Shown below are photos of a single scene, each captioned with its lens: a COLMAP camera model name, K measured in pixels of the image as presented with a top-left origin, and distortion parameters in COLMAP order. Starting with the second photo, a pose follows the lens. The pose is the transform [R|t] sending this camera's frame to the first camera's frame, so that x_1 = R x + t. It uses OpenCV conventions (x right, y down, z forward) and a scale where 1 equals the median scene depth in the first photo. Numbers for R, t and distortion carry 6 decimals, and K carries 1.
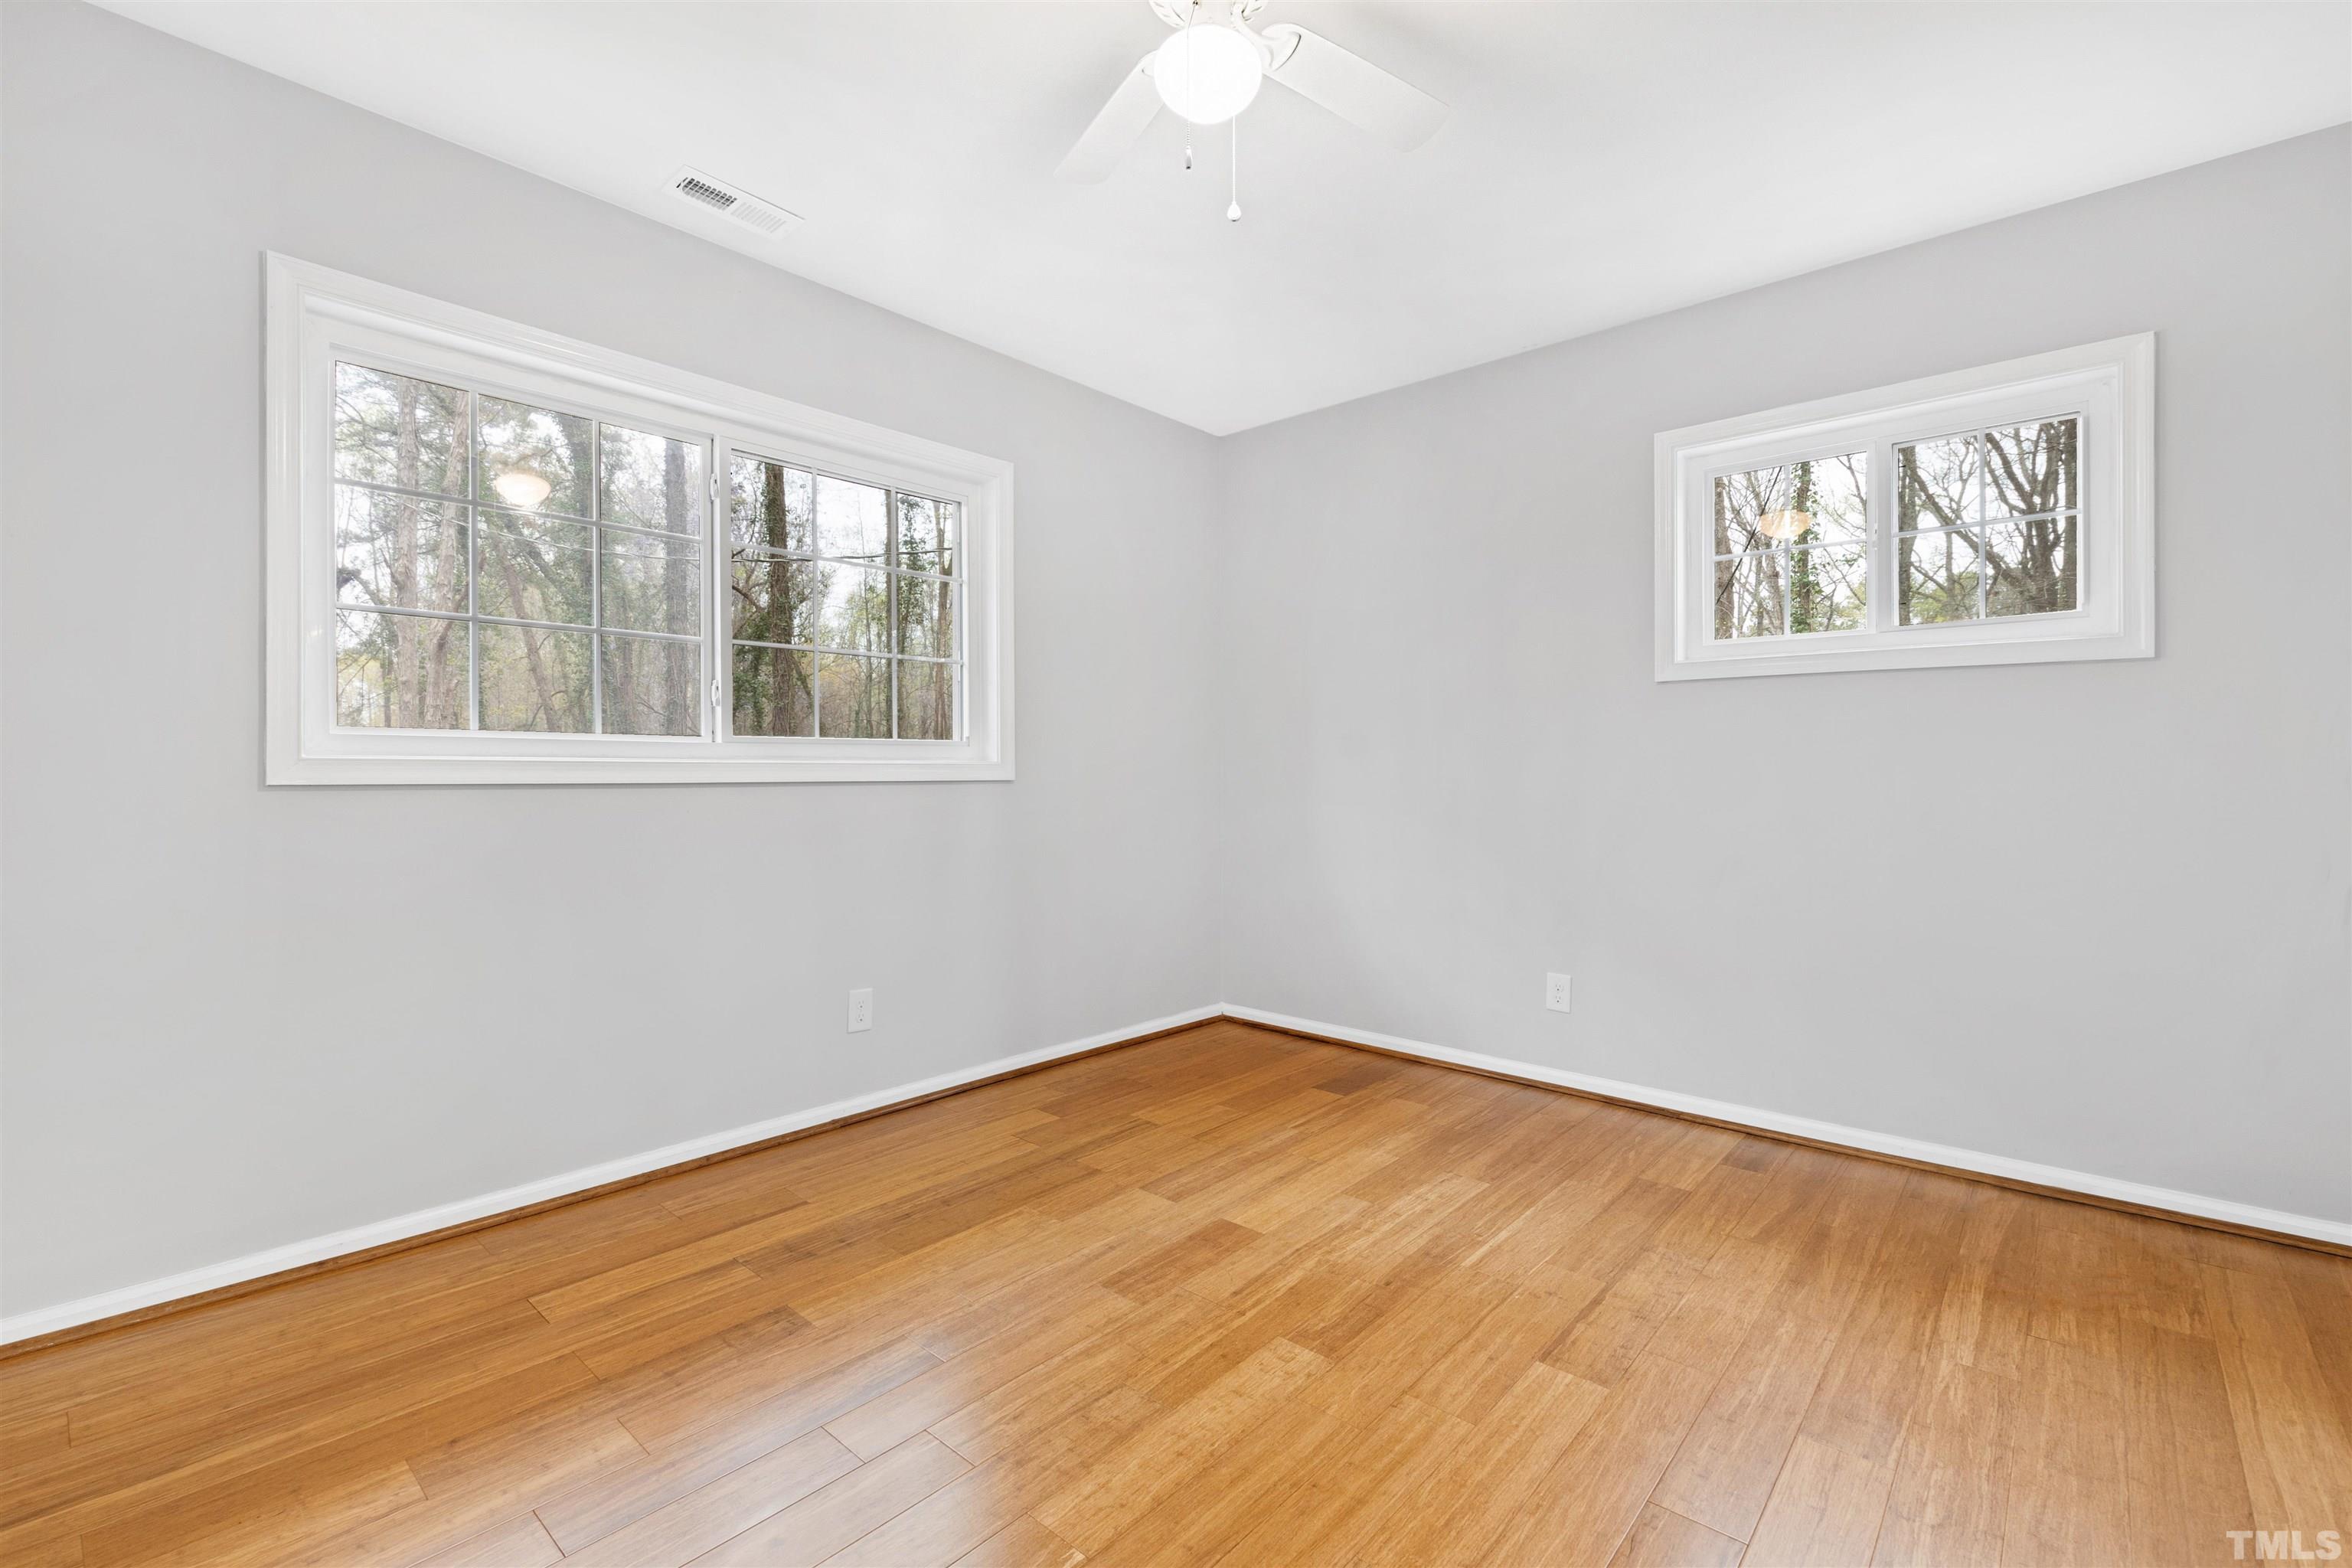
lens RADIAL K [[1026.5, 0, 1168.6], [0, 1026.5, 772.7], [0, 0, 1]] dist [0.007609, -0.004751]
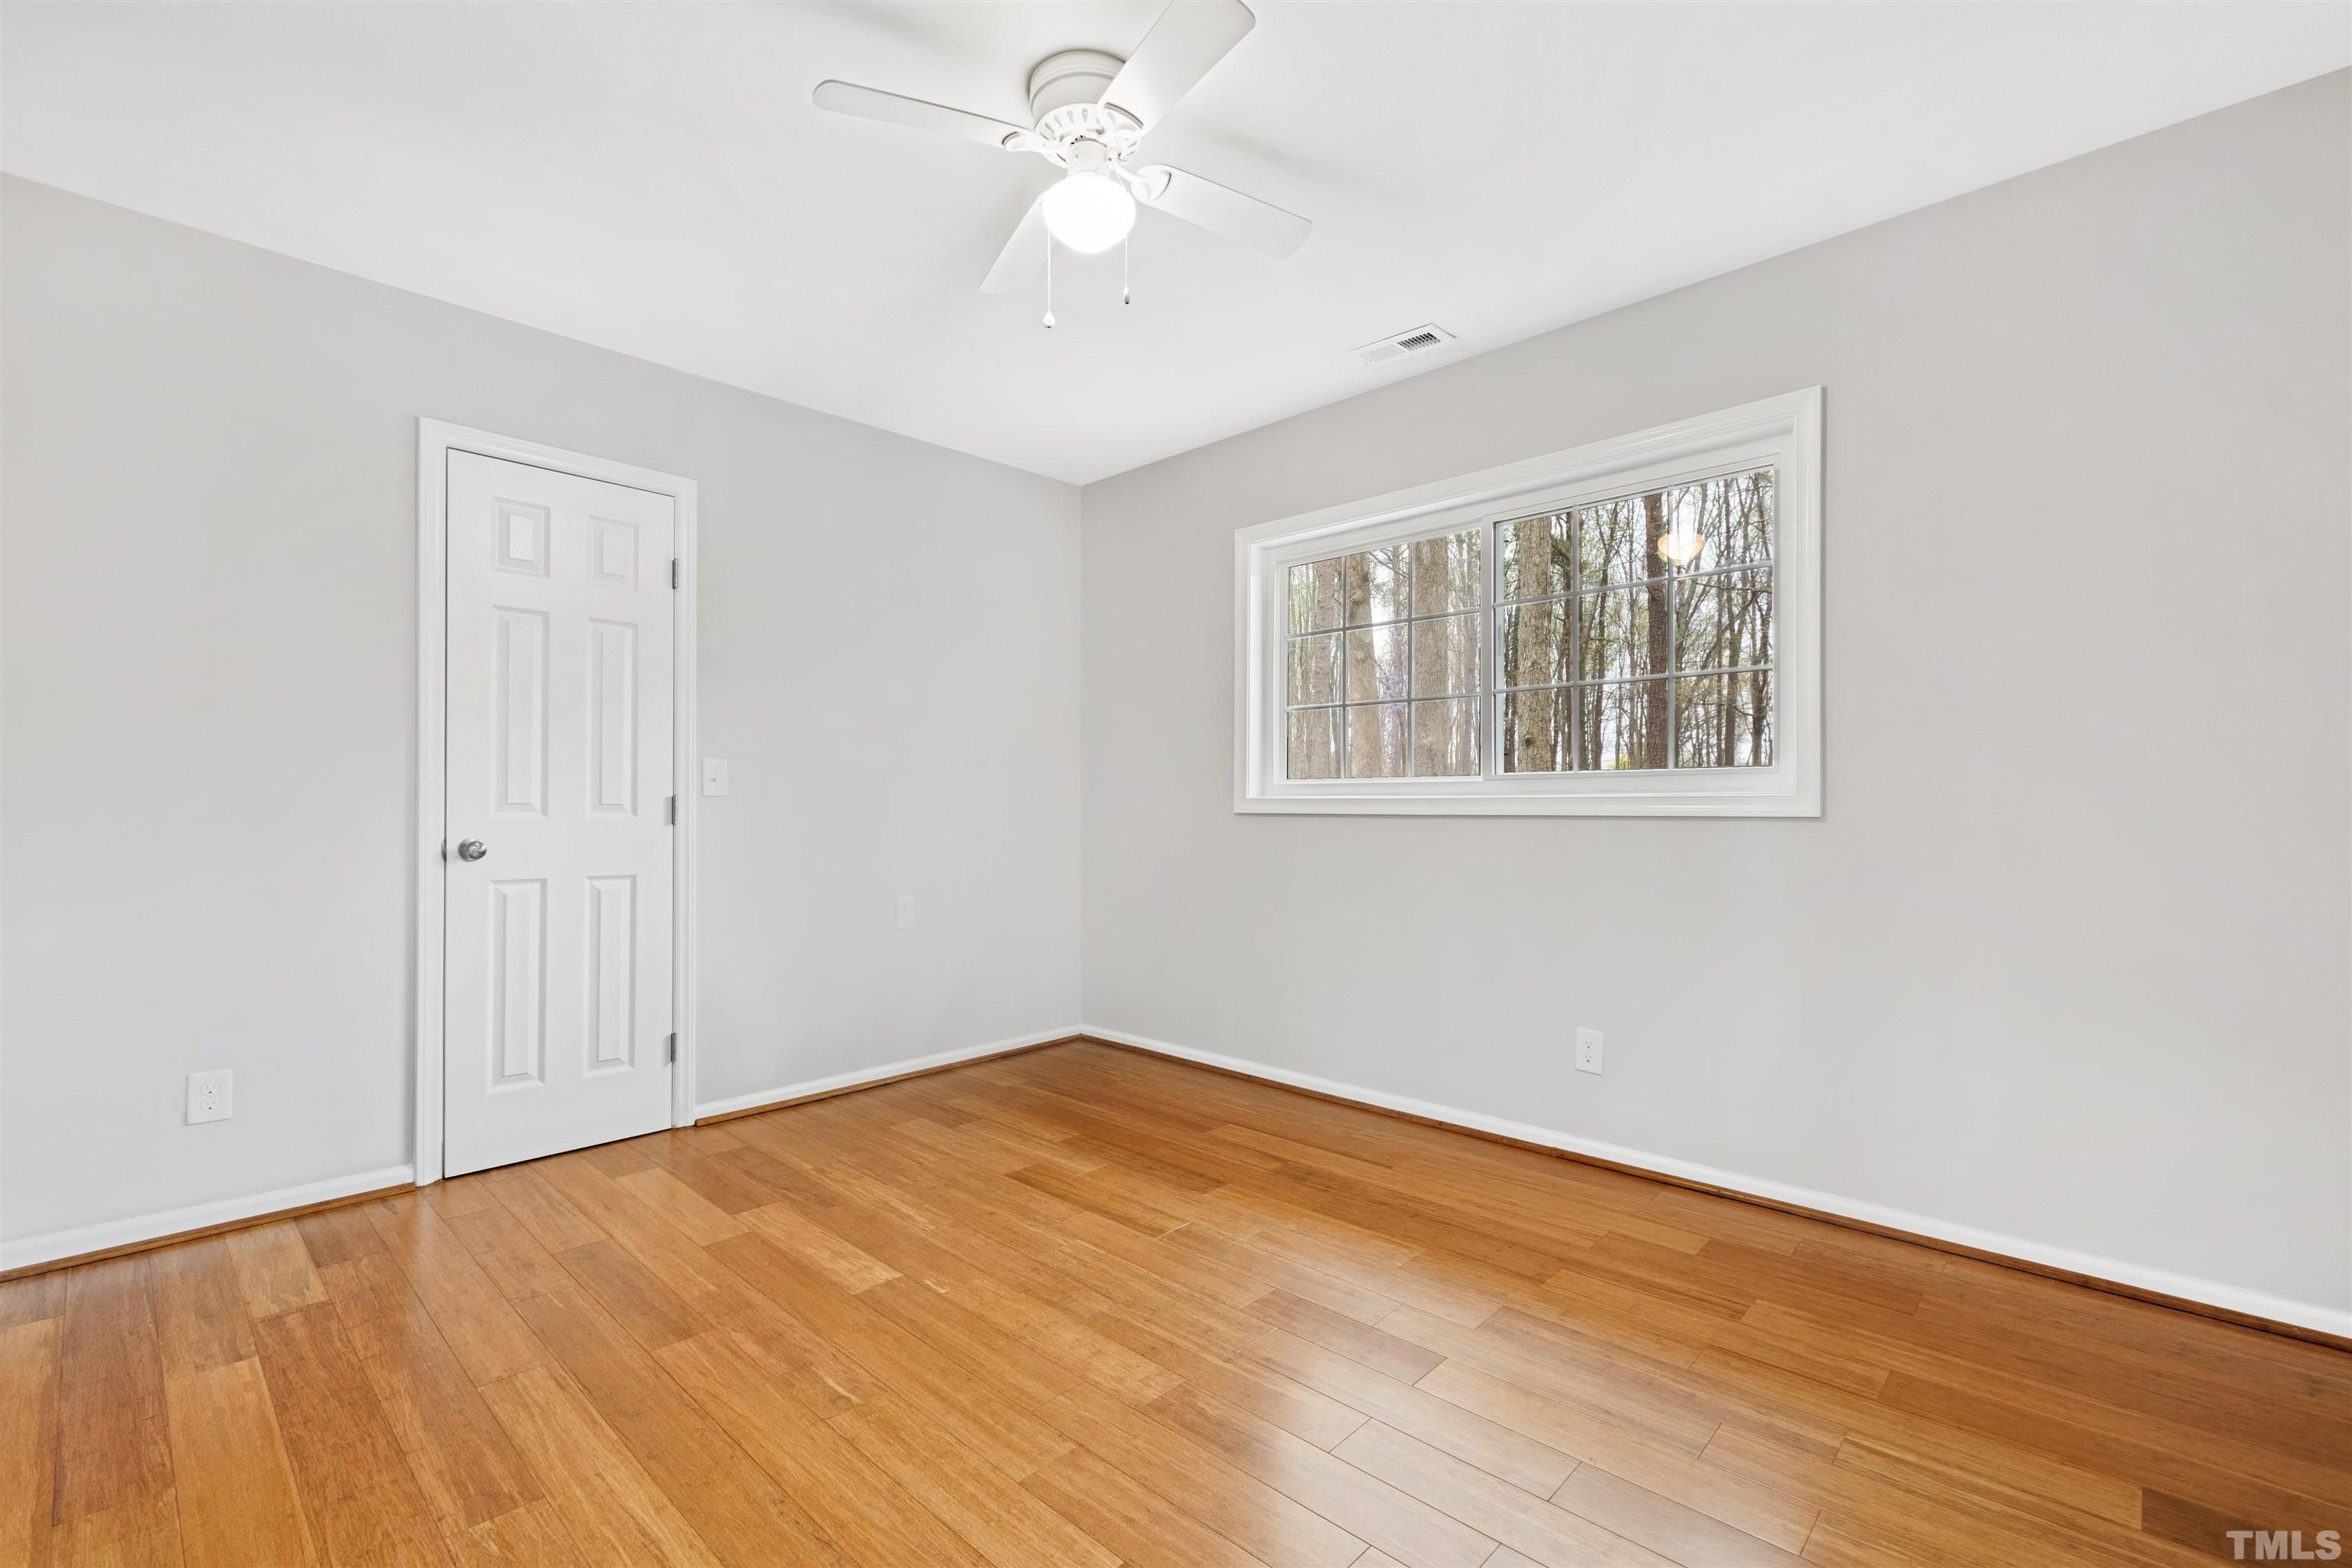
lens RADIAL K [[1026.5, 0, 1177.8], [0, 1026.5, 800.5], [0, 0, 1]] dist [0.007609, -0.004751]
pose [[-0.035110, -0.005240, -0.999370, 0.790597], [-0.000606, 0.999986, -0.005222, -0.000528], [0.999383, 0.000422, -0.035113, 0.742207]]
